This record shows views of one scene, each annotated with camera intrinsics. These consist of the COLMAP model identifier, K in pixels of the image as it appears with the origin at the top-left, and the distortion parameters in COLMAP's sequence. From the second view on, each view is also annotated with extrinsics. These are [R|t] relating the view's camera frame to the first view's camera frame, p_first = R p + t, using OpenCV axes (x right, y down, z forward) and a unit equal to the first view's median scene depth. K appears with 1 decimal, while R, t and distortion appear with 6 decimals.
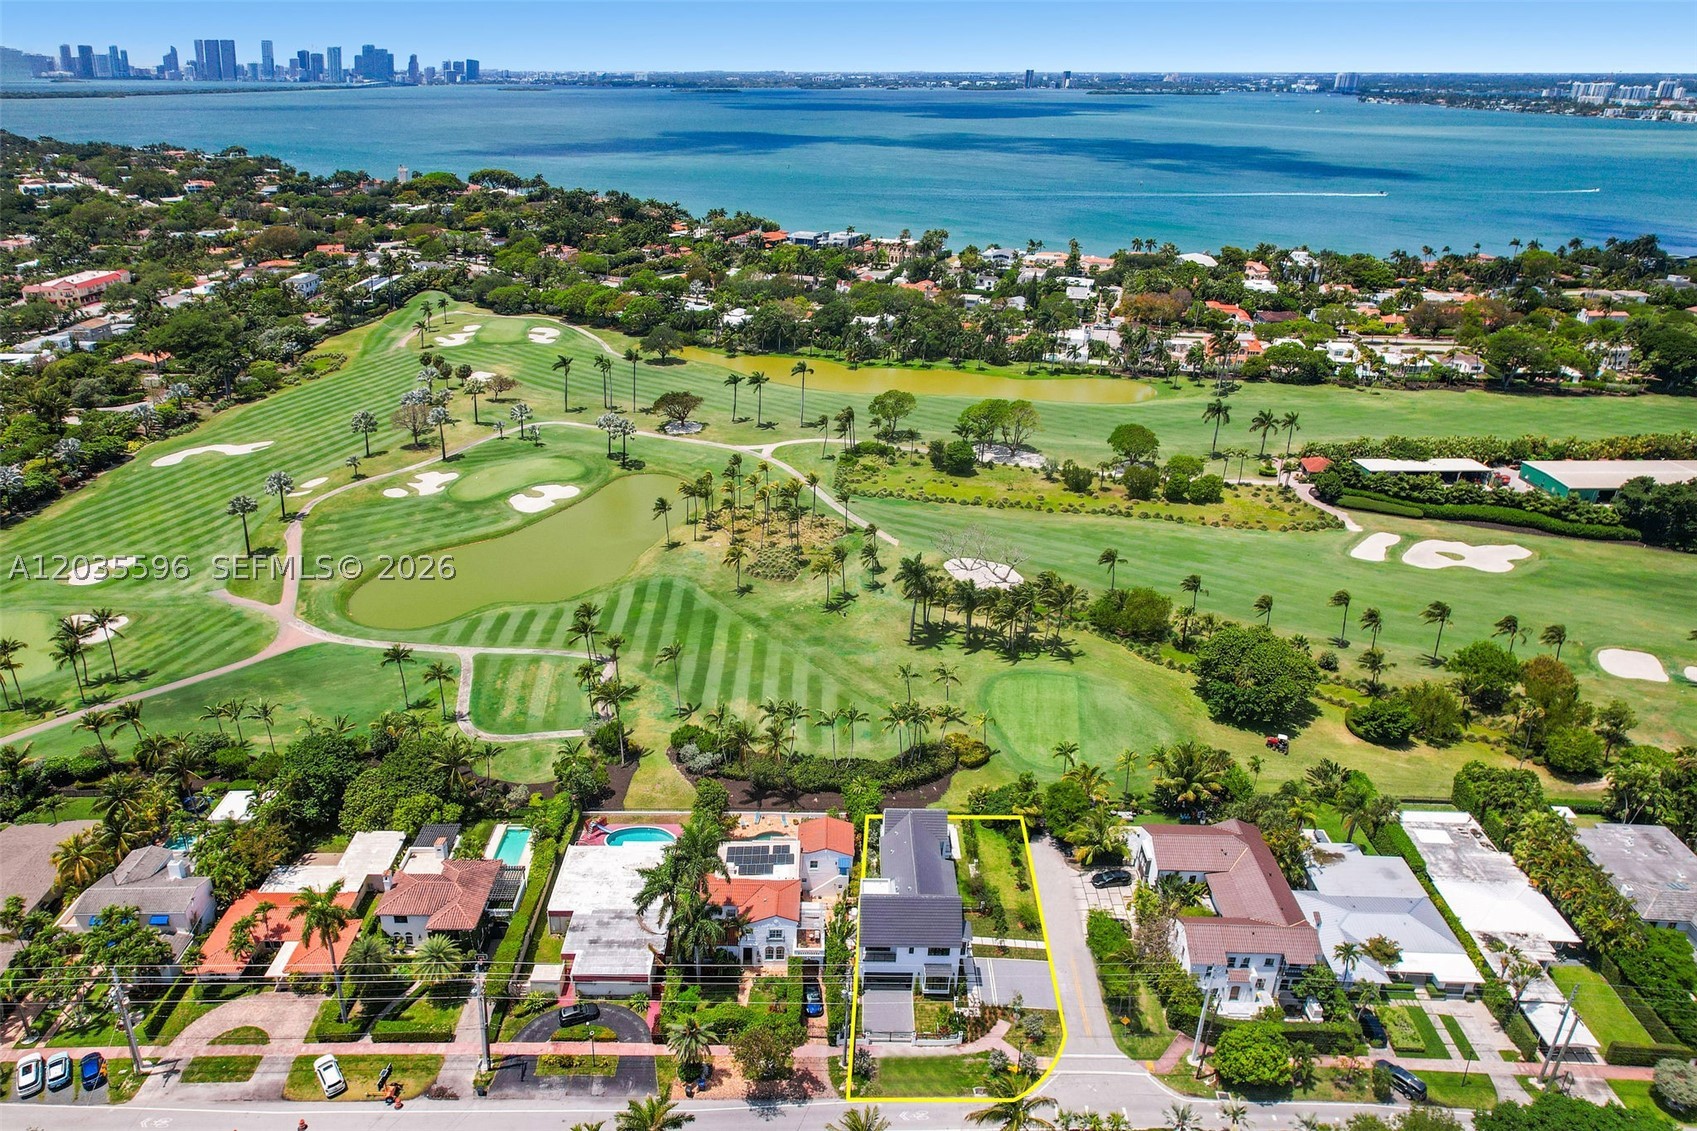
lens RADIAL K [[1070.3, 0, 839.9], [0, 1070.3, 562.4], [0, 0, 1]] dist [0.005357, 0.002886]
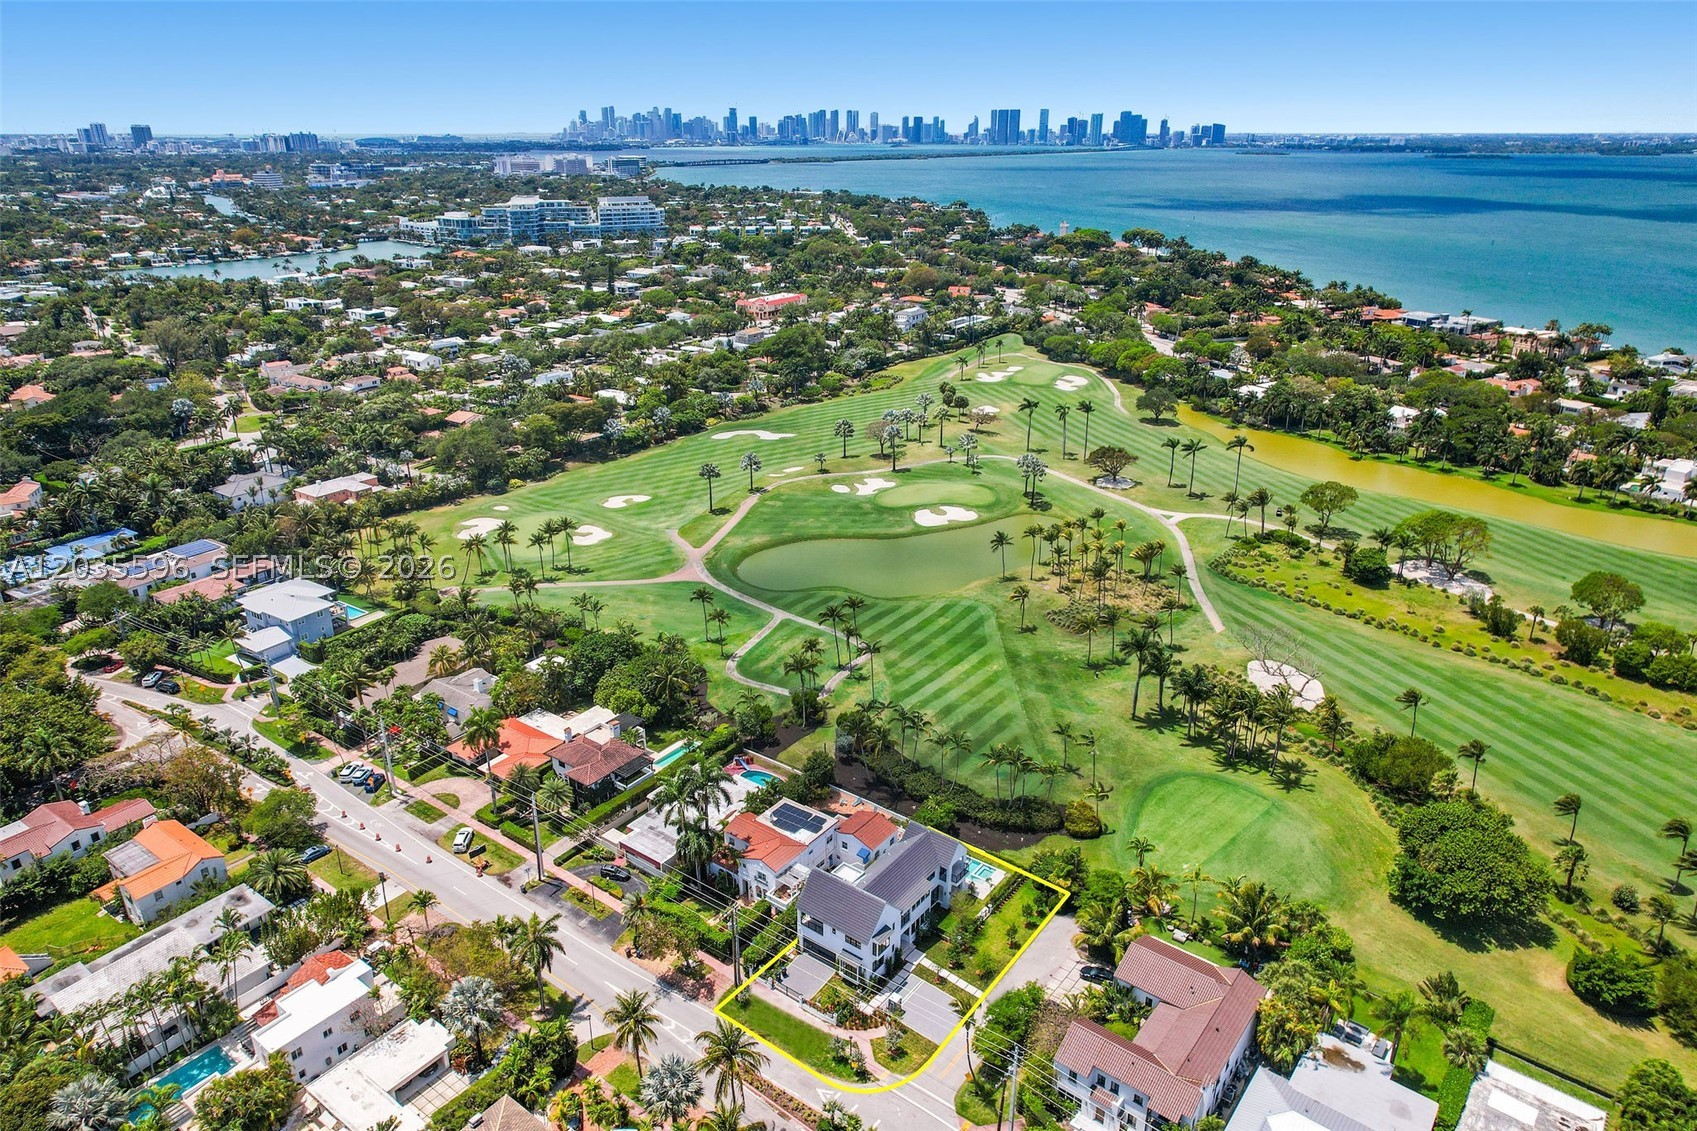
lens RADIAL K [[1070.3, 0, 839.9], [0, 1070.3, 562.4], [0, 0, 1]] dist [0.005357, 0.002886]
pose [[0.805850, 0.218854, -0.550190, 0.235813], [-0.246432, 0.968852, 0.024445, -0.013251], [0.538403, 0.115885, 0.834682, 0.015391]]
